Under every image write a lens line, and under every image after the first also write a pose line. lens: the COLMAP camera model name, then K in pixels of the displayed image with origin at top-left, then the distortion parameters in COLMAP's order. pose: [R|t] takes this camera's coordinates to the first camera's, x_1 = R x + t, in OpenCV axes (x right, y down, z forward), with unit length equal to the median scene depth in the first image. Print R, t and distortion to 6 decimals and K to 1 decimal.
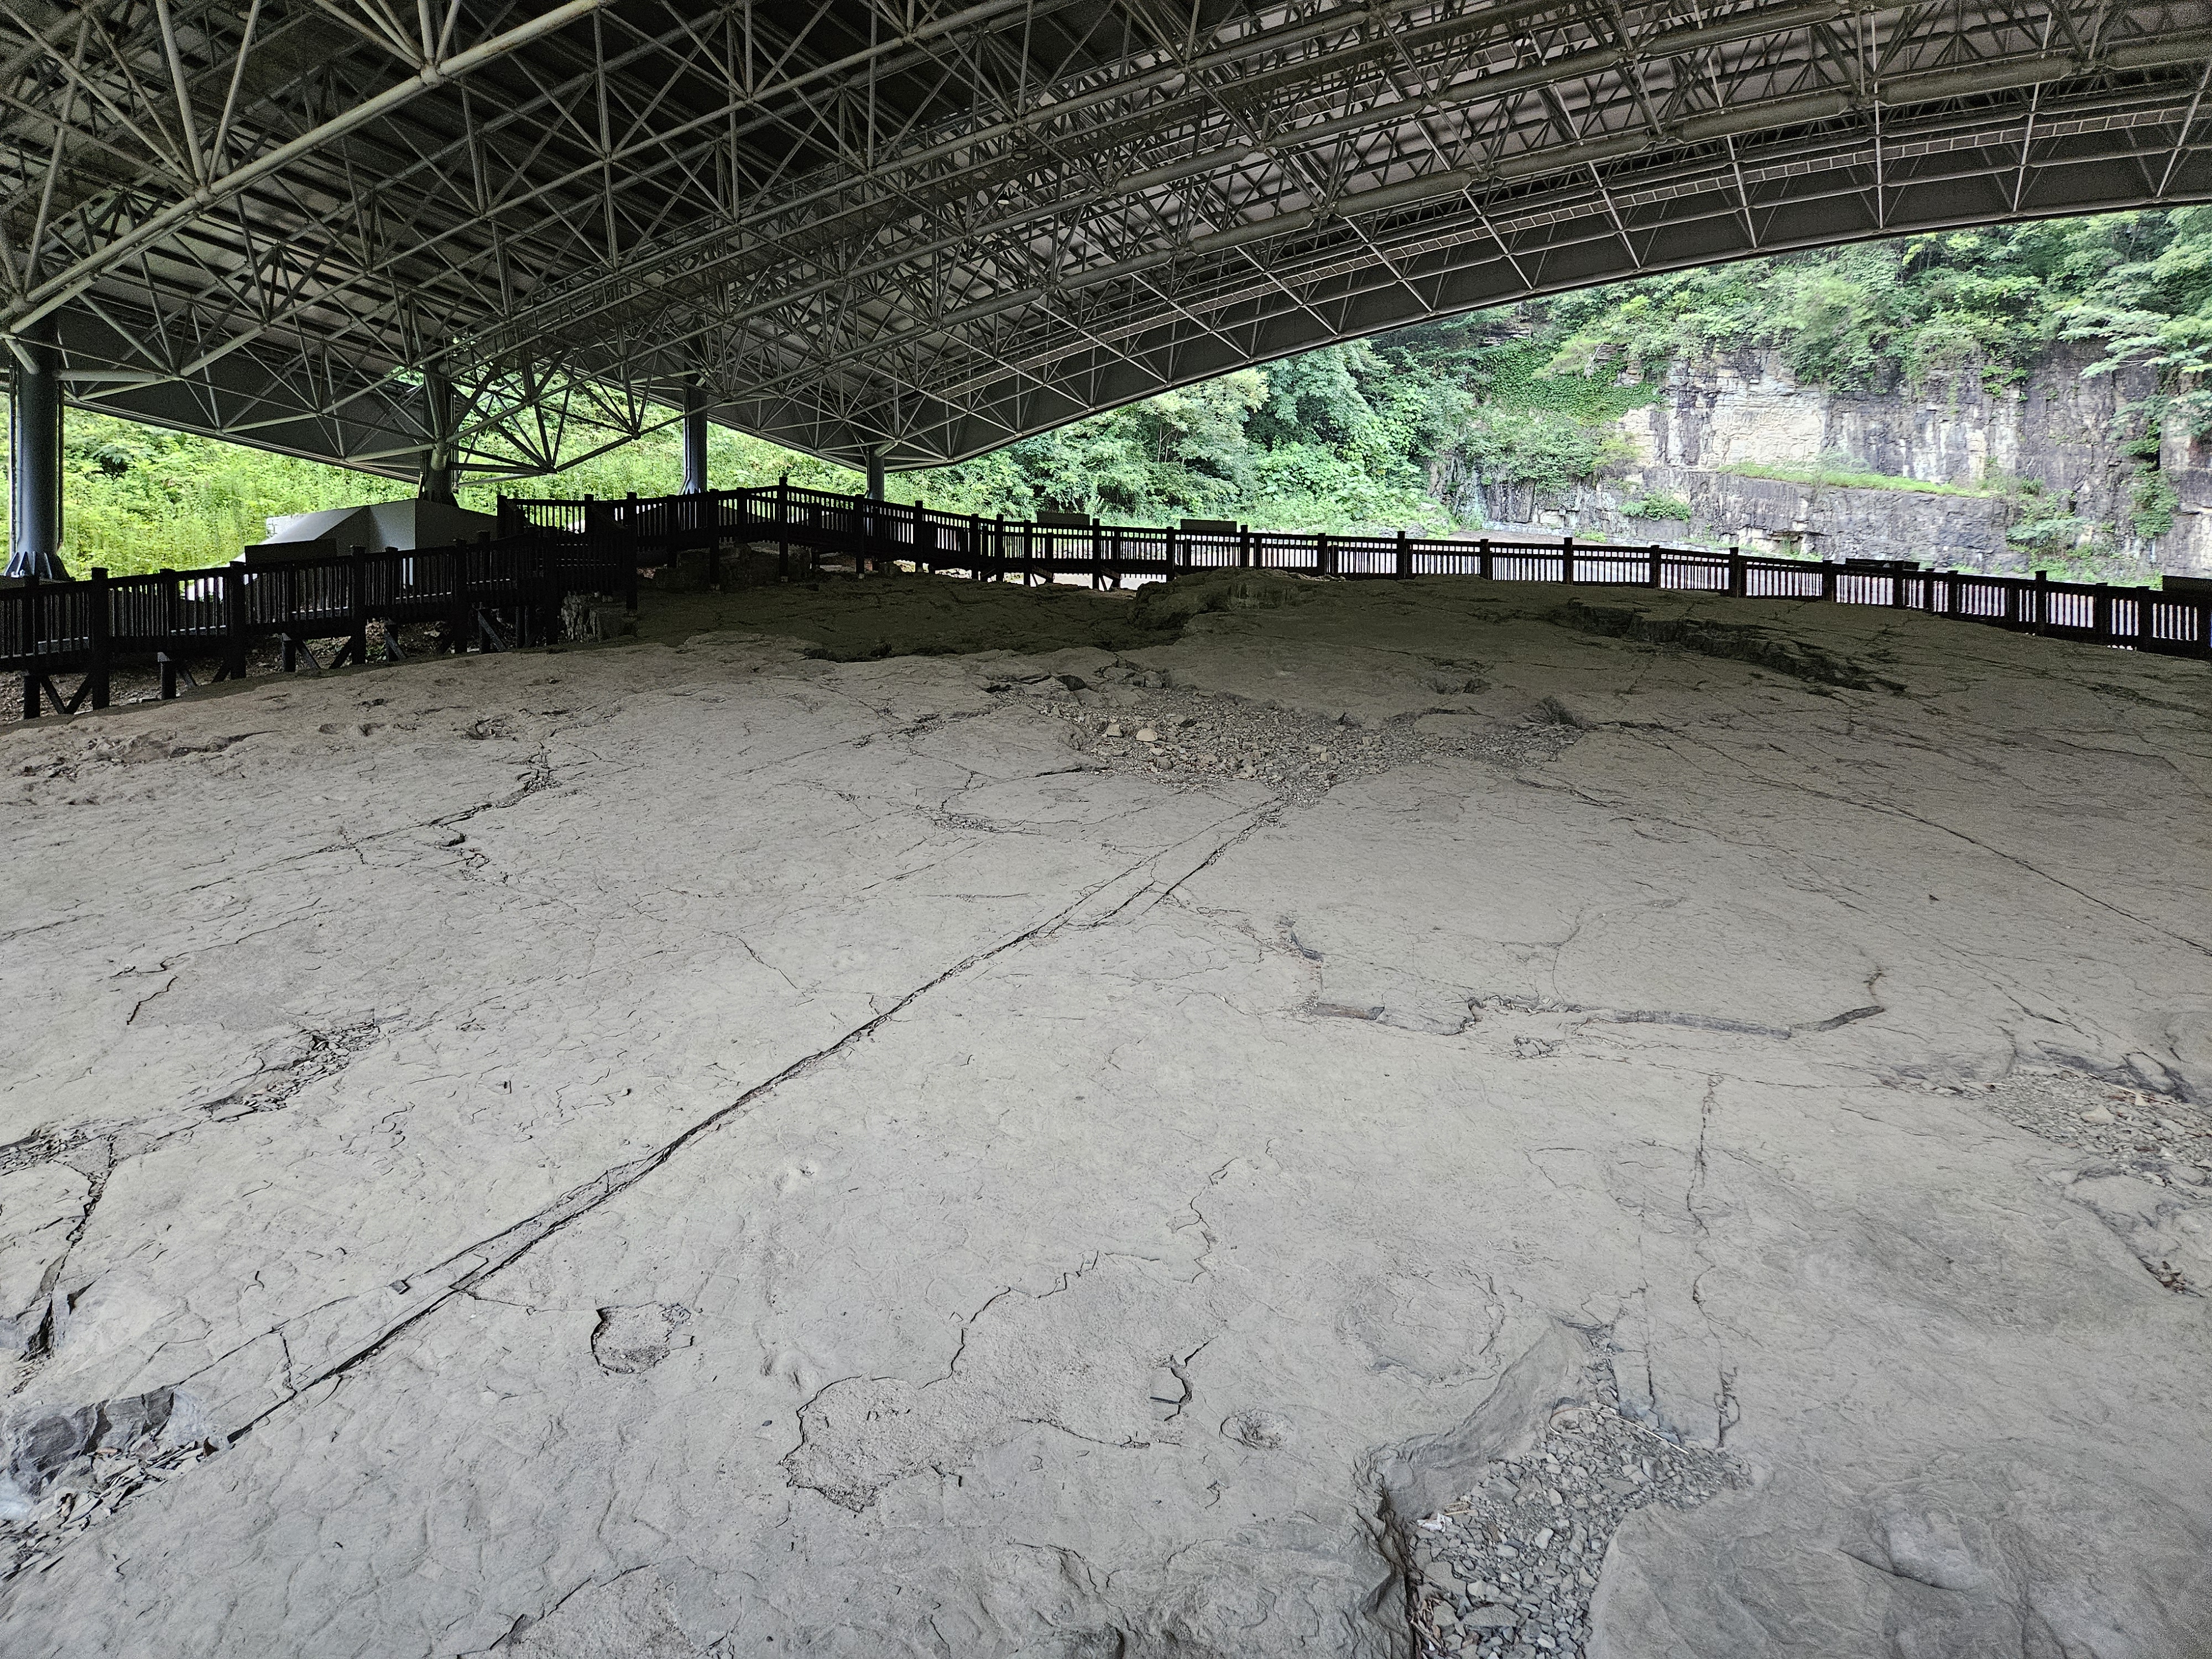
lens RADIAL K [[1536.5, 0, 1094.6], [0, 1536.5, 823.7], [0, 0, 1]] dist [0.064522, -0.051752]
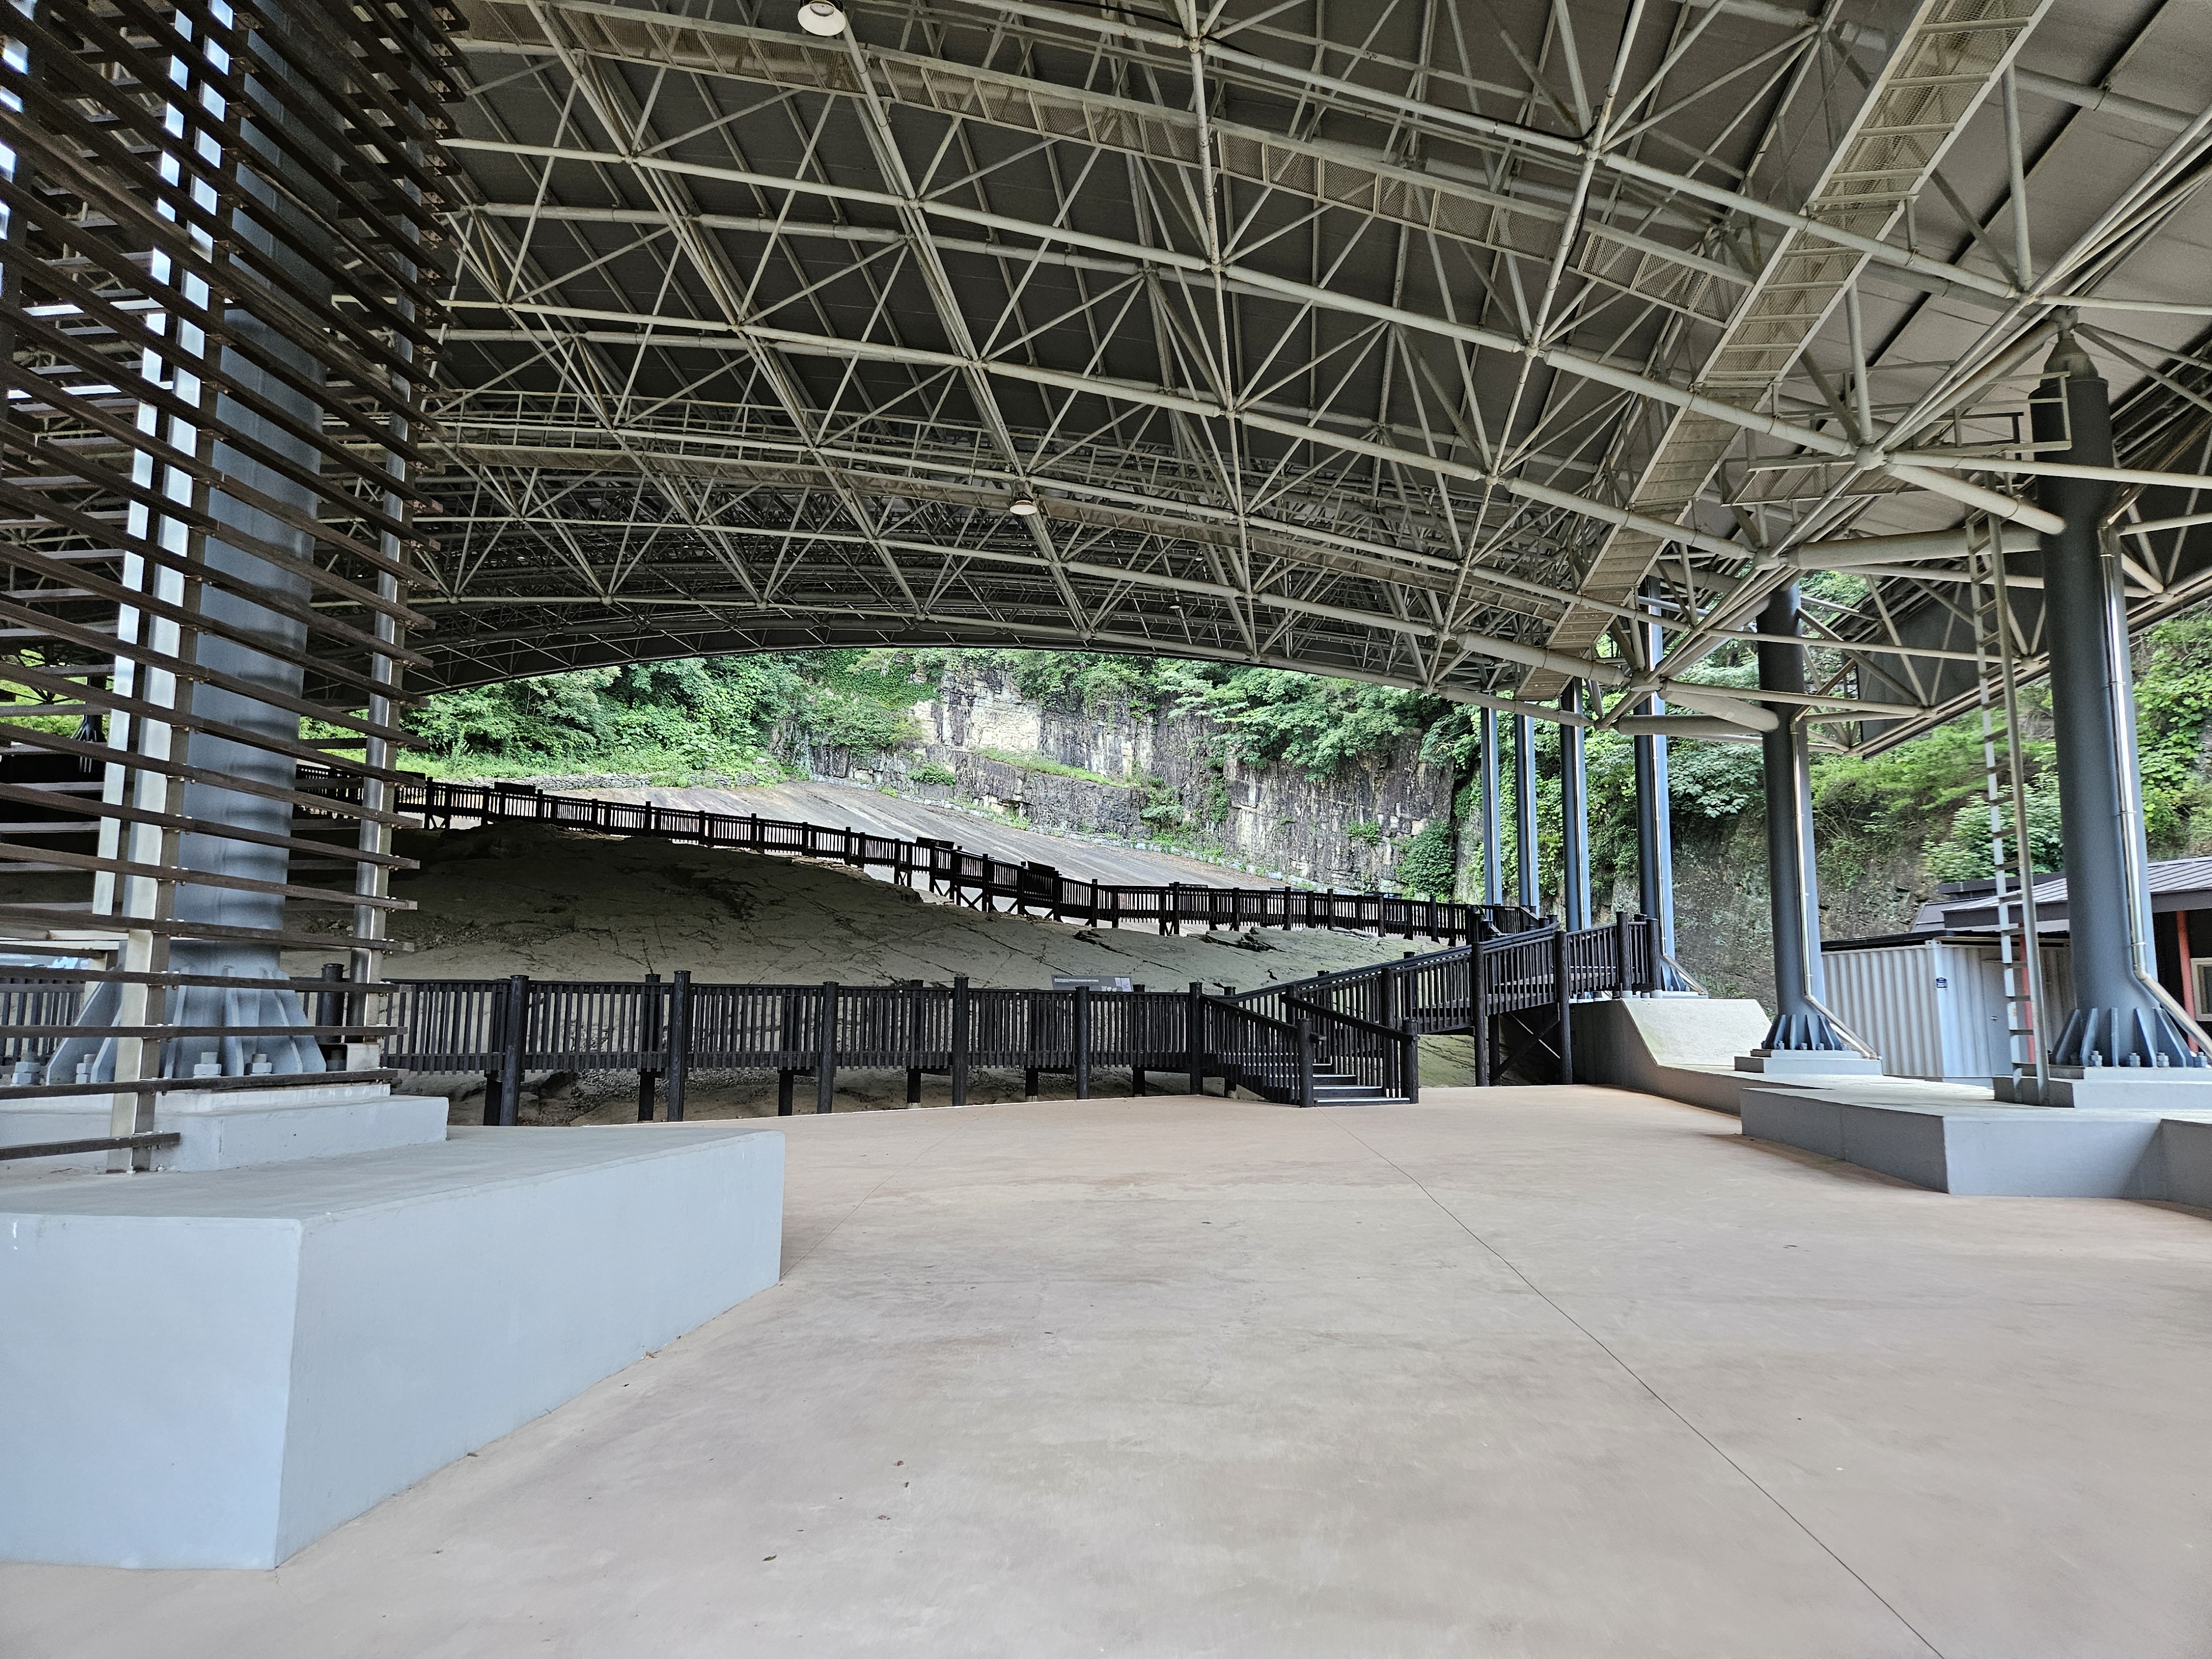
lens RADIAL K [[1487.6, 0, 1118.8], [0, 1487.6, 826.6], [0, 0, 1]] dist [0.043731, 0.001109]
pose [[0.929514, 0.053658, 0.364863, 0.046924], [-0.003659, 0.990652, -0.136366, 0.018554], [-0.368769, 0.125419, 0.921021, -0.270572]]
